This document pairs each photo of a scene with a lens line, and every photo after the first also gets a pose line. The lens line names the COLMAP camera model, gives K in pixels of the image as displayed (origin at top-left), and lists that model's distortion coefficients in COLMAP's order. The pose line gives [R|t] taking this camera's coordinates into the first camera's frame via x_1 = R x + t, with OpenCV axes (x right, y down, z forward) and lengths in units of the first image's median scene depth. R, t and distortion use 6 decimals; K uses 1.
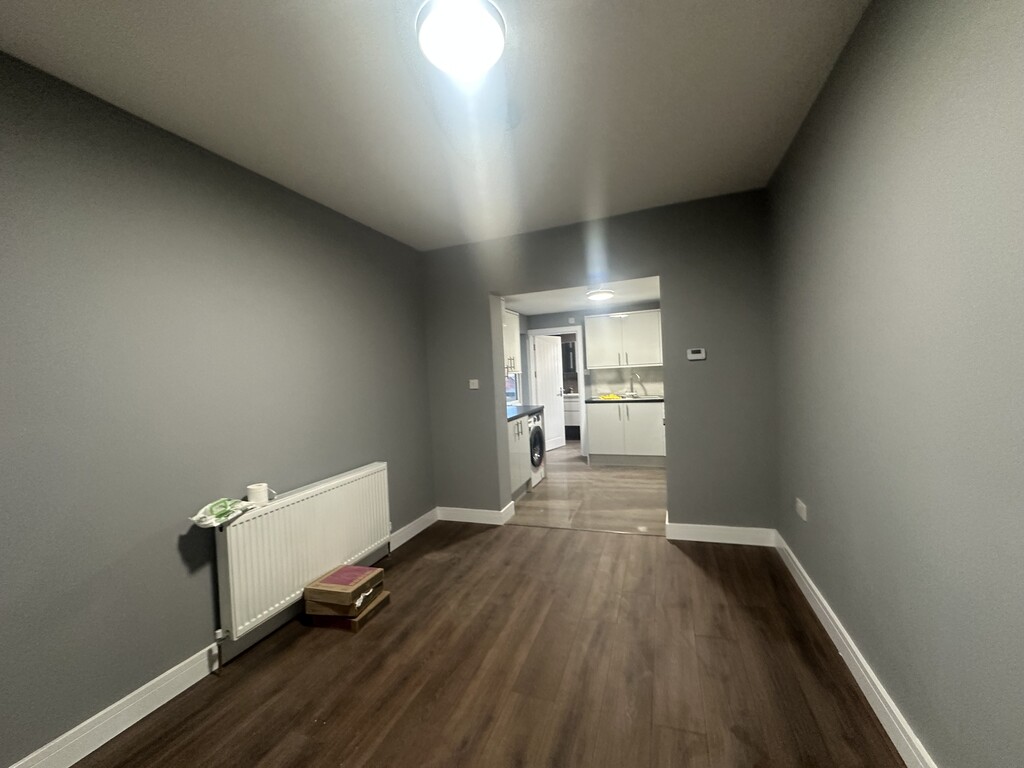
lens RADIAL K [[409.1, 0, 509.5], [0, 409.1, 383.4], [0, 0, 1]] dist [0.000337, 0.000382]
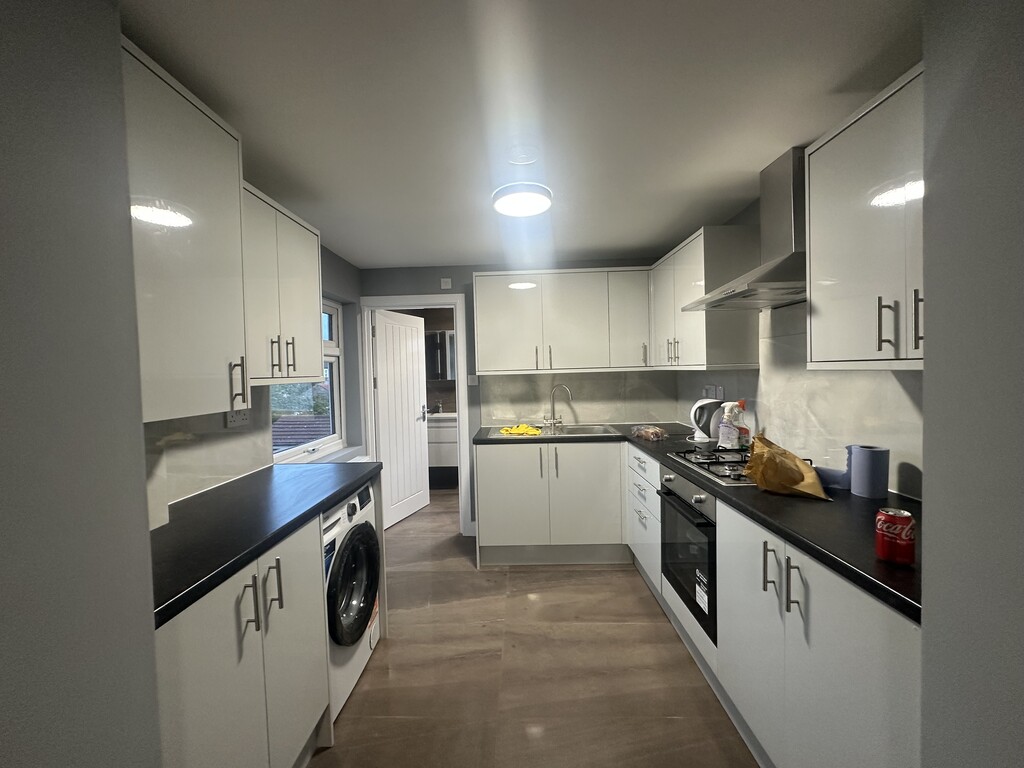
lens RADIAL K [[409.1, 0, 509.5], [0, 409.1, 383.4], [0, 0, 1]] dist [0.000337, 0.000382]
pose [[0.944256, 0.017784, 0.328732, 0.058328], [-0.014030, 0.999806, -0.013790, -0.017136], [-0.328914, 0.008409, 0.944323, 0.481264]]
